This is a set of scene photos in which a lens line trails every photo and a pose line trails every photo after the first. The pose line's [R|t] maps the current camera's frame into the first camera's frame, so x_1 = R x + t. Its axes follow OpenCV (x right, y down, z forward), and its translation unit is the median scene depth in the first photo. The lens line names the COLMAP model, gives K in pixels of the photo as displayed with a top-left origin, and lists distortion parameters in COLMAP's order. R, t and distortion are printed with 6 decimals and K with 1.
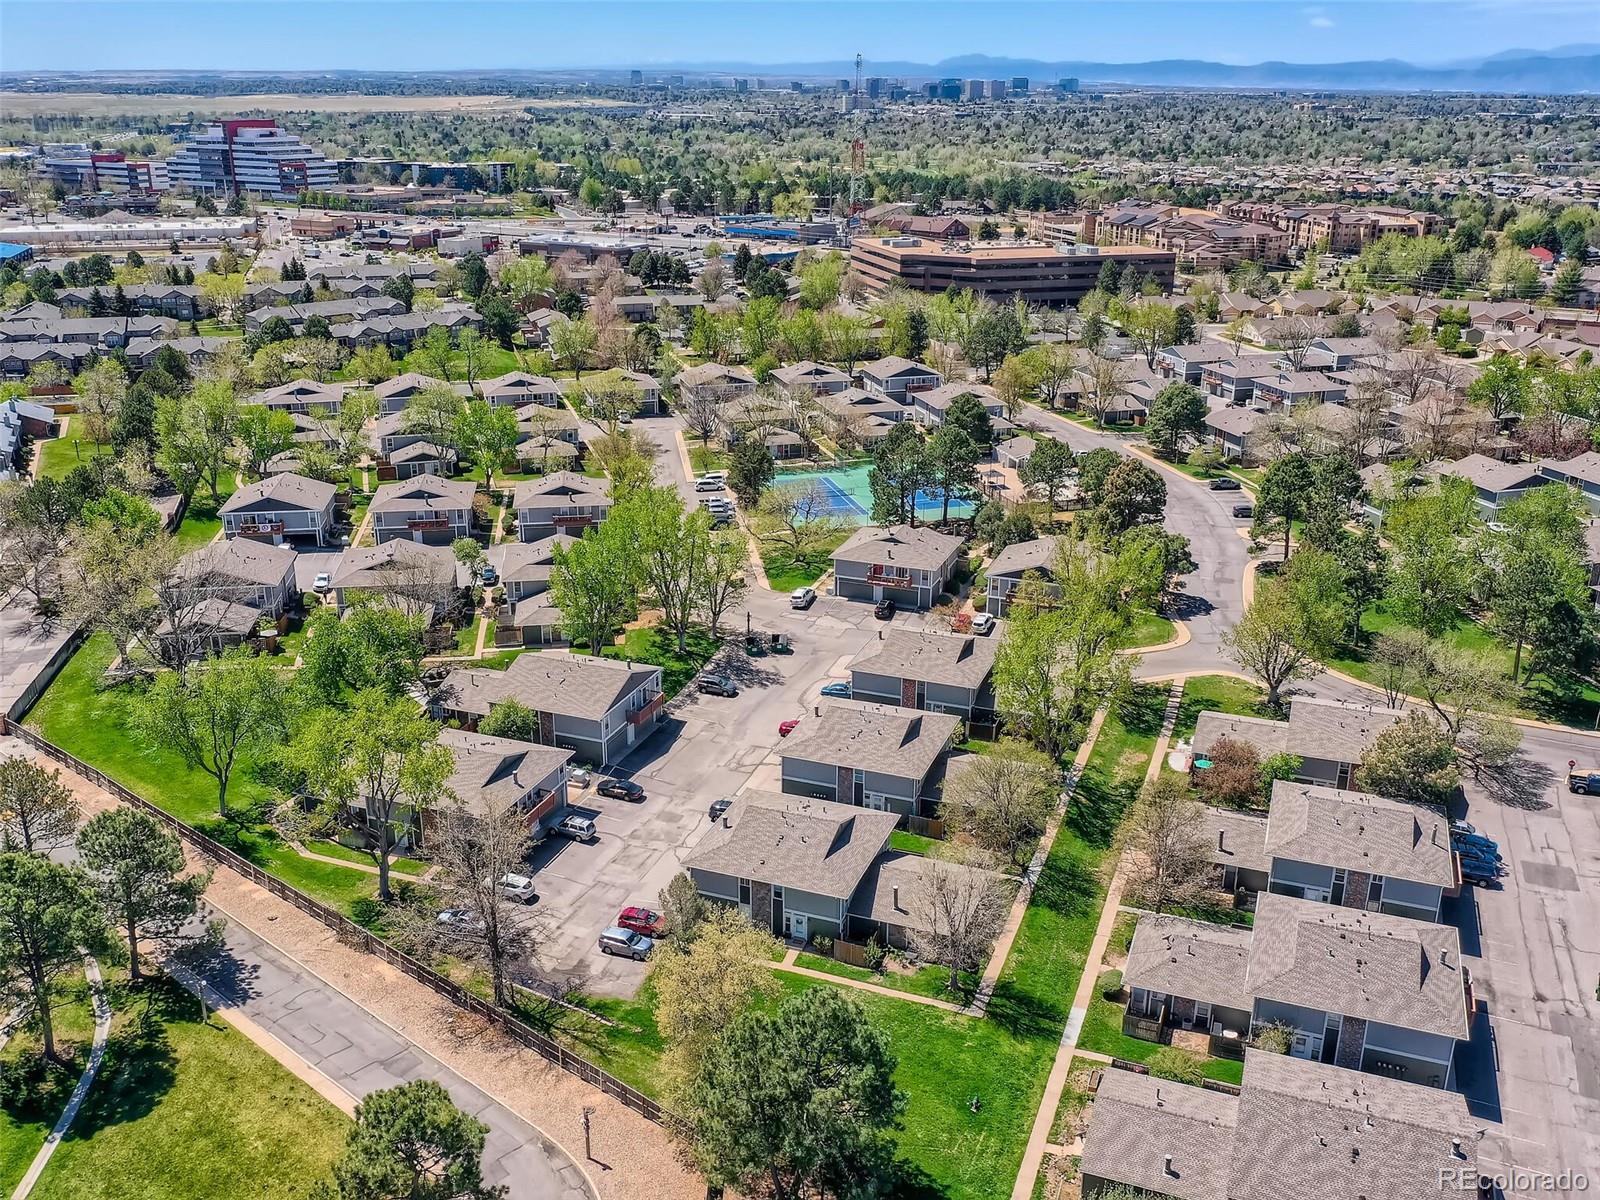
lens RADIAL K [[1416.0, 0, 799.5], [0, 1416.0, 593.5], [0, 0, 1]] dist [0.006497, -0.000136]
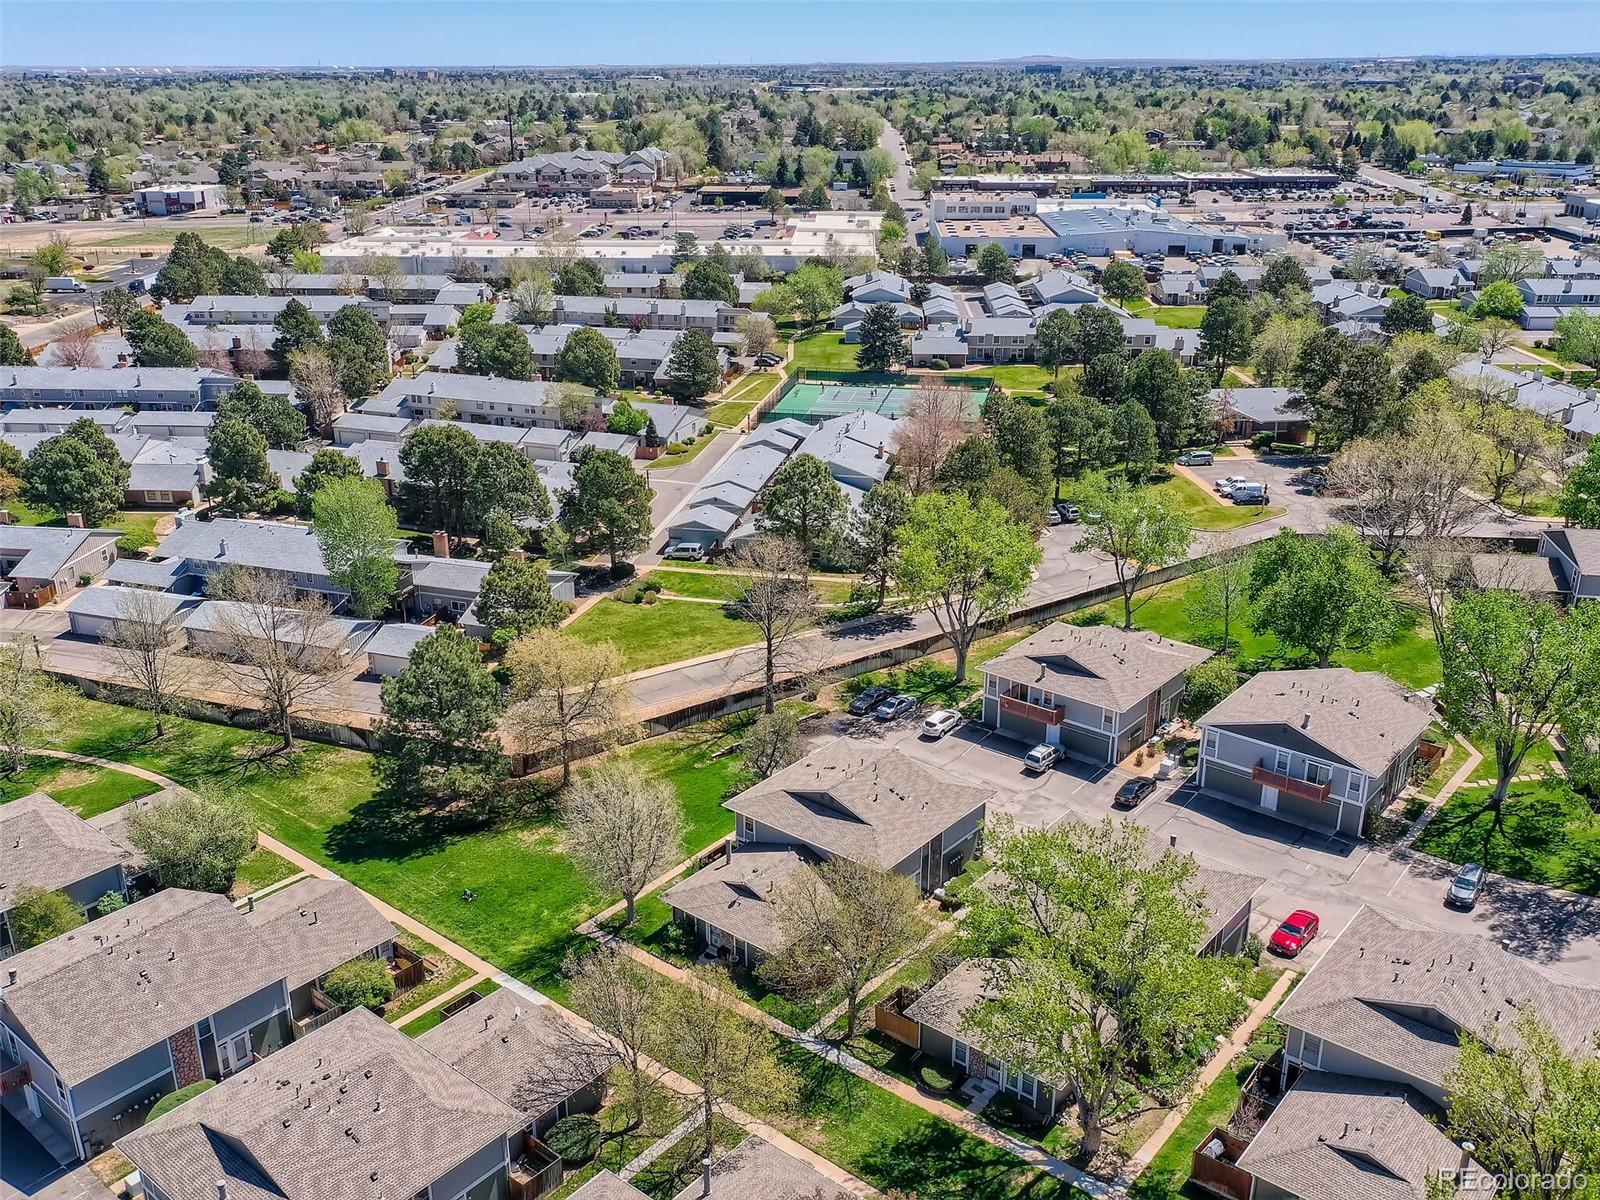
lens RADIAL K [[1416.0, 0, 799.5], [0, 1416.0, 593.5], [0, 0, 1]] dist [0.006497, -0.000136]
pose [[-0.330244, 0.330577, -0.884114, 0.301260], [-0.312570, 0.845517, 0.432899, -0.122228], [0.890640, 0.419310, -0.175898, 0.435461]]
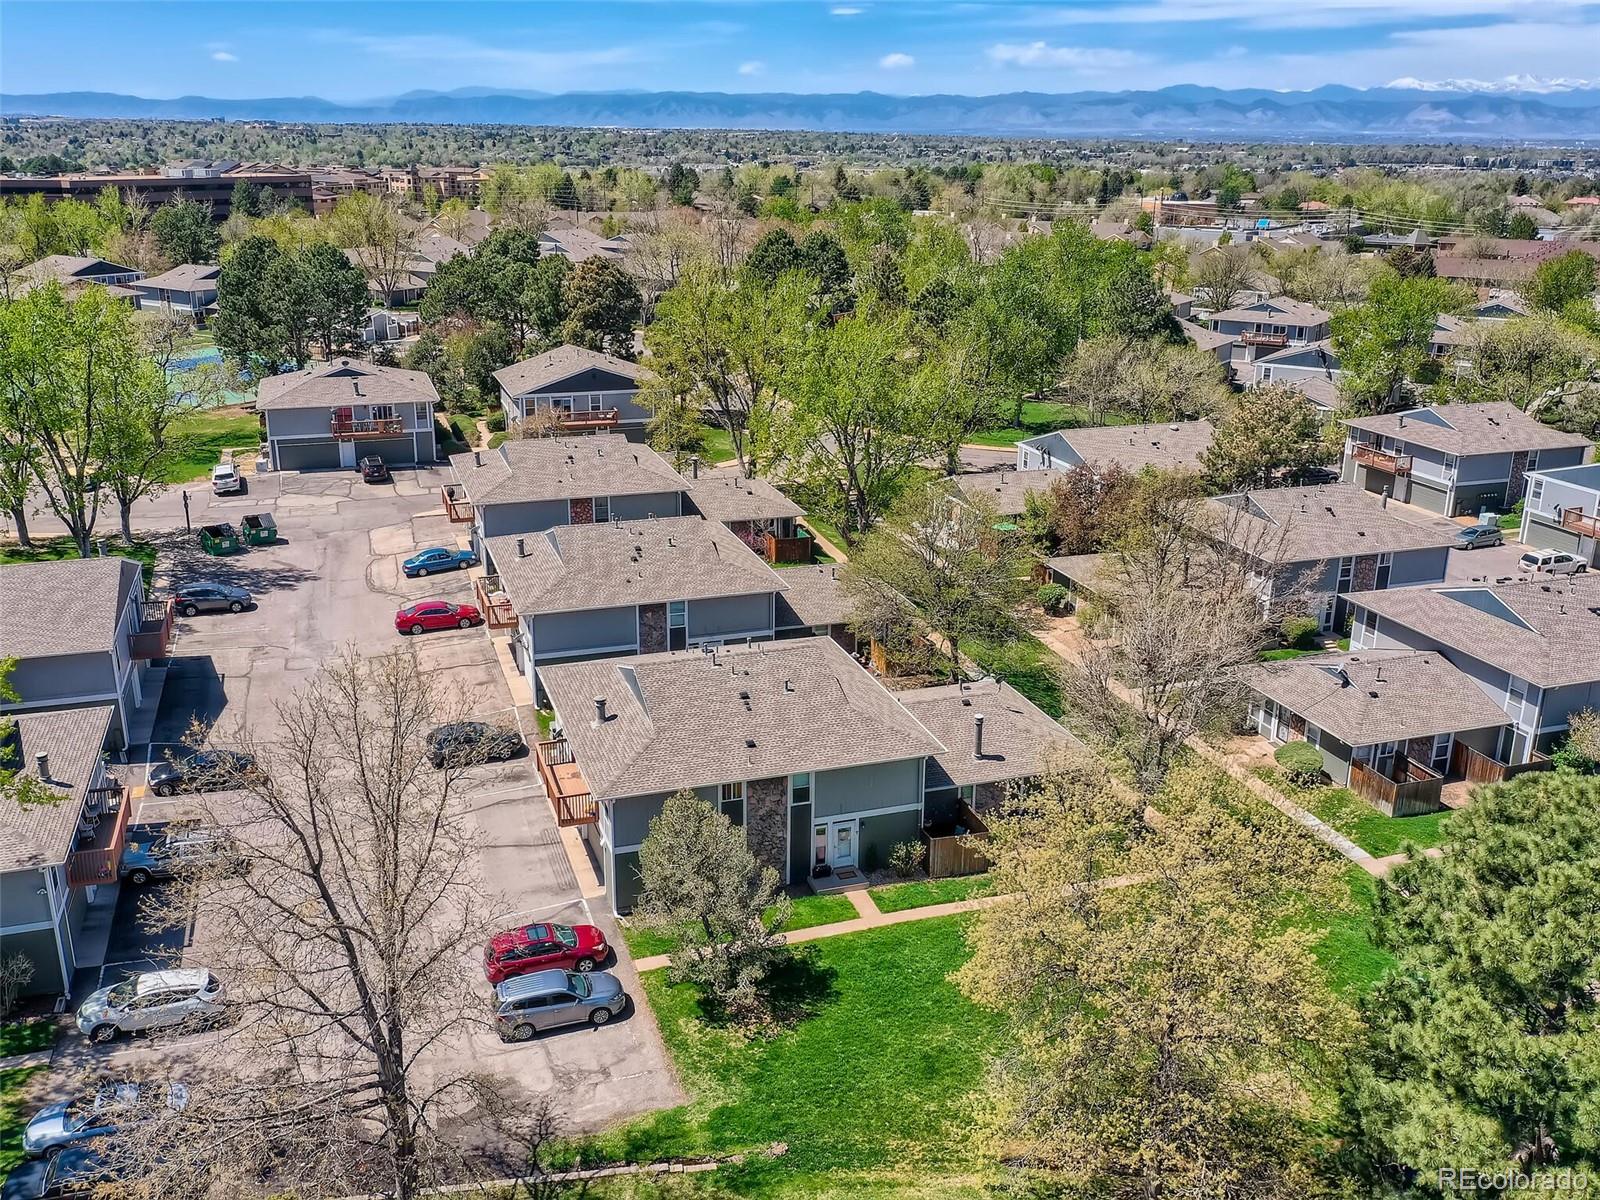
lens RADIAL K [[1416.0, 0, 799.5], [0, 1416.0, 593.5], [0, 0, 1]] dist [0.006497, -0.000136]
pose [[0.771672, -0.194367, 0.605594, -0.118261], [0.208839, 0.976801, 0.047396, 0.046564], [-0.600757, 0.089897, 0.794361, 0.232778]]
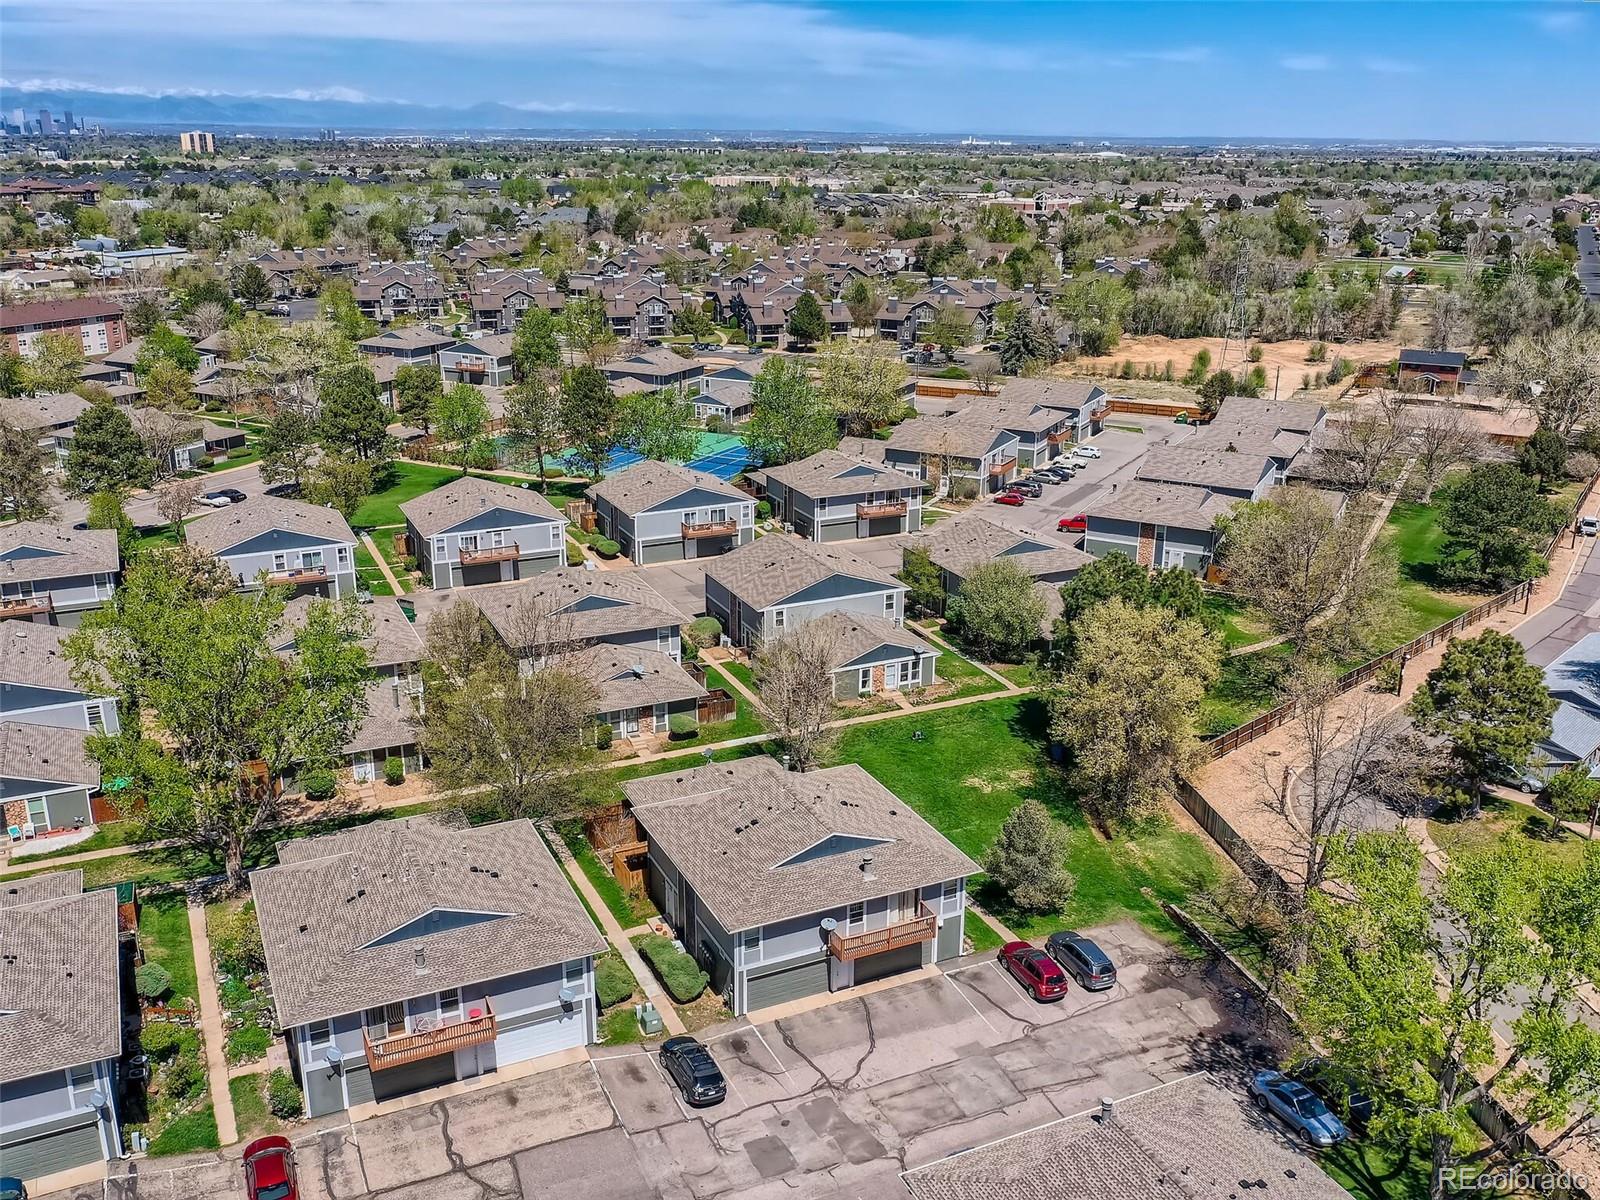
lens RADIAL K [[1416.0, 0, 799.5], [0, 1416.0, 593.5], [0, 0, 1]] dist [0.006497, -0.000136]
pose [[-0.722091, -0.223200, 0.654803, -0.165045], [0.224203, 0.819933, 0.526728, -0.106293], [-0.654460, 0.527154, -0.542024, 0.528004]]
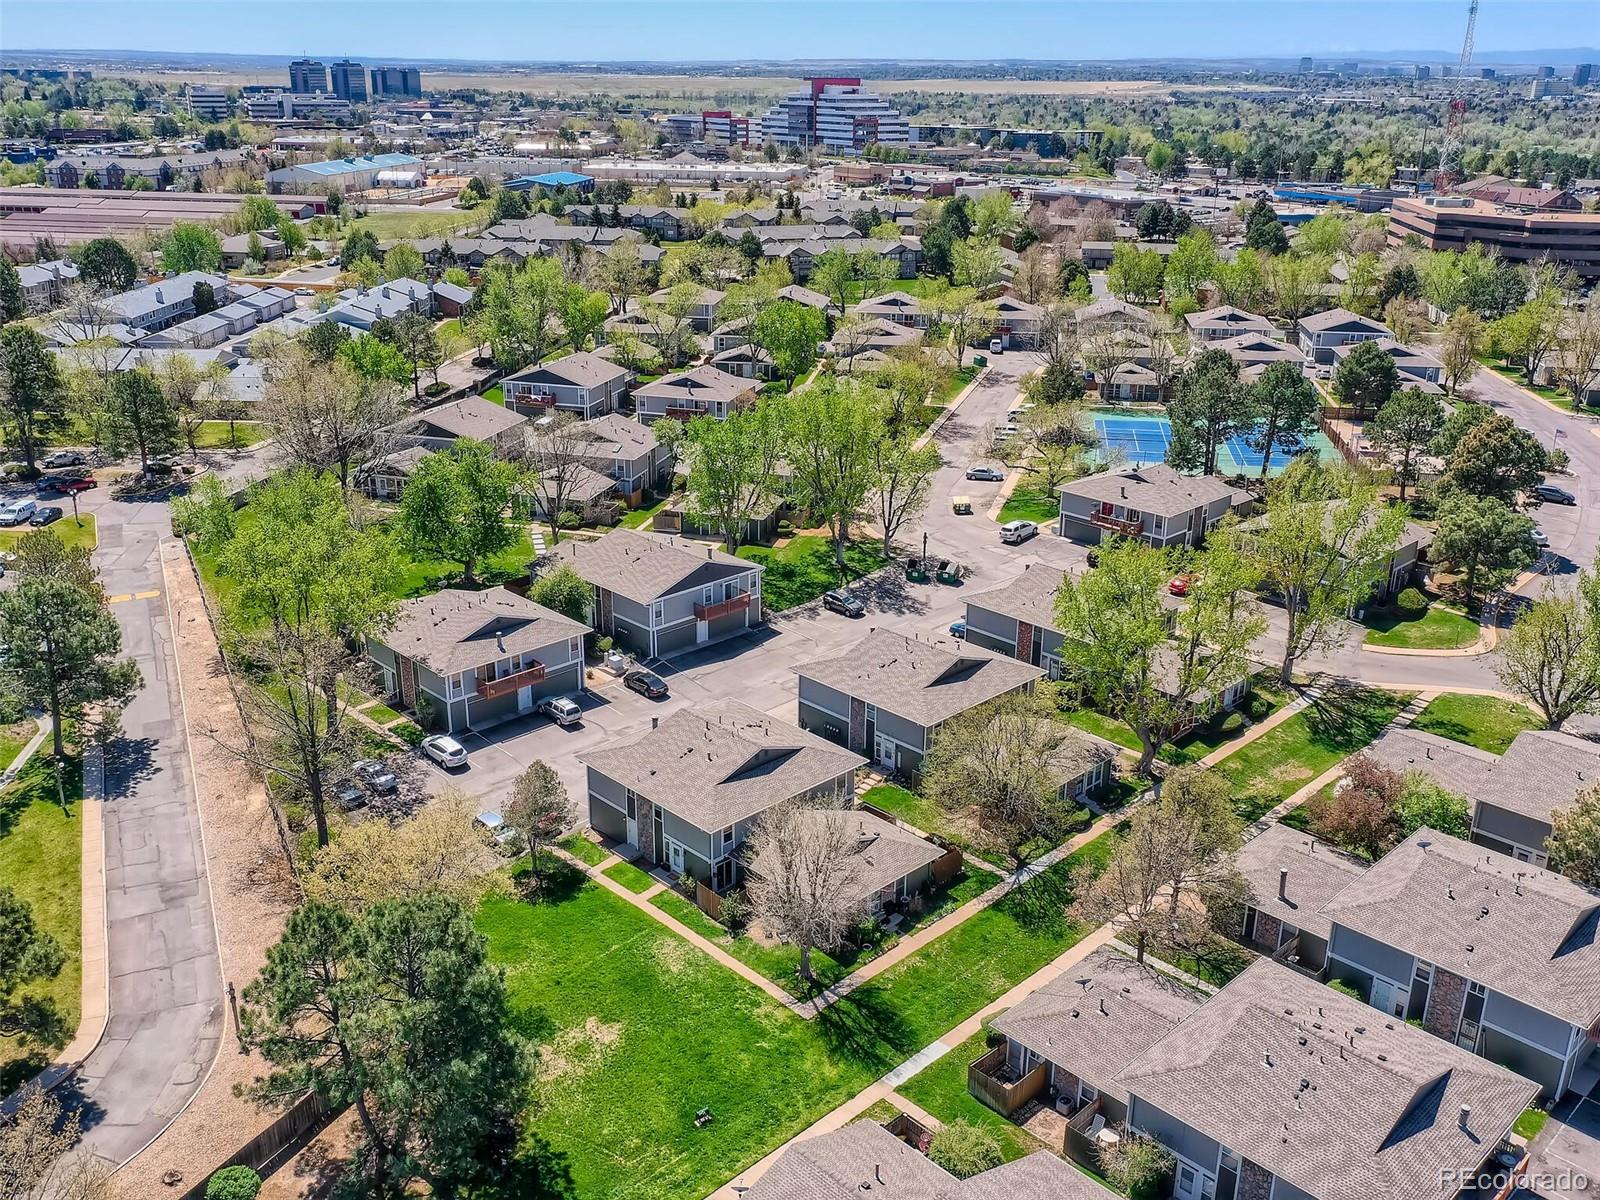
lens RADIAL K [[1416.0, 0, 799.5], [0, 1416.0, 593.5], [0, 0, 1]] dist [0.006497, -0.000136]
pose [[0.906305, 0.149540, -0.395282, 0.141140], [-0.147271, 0.988431, 0.036271, 0.017545], [0.396133, 0.025341, 0.917843, 0.108663]]
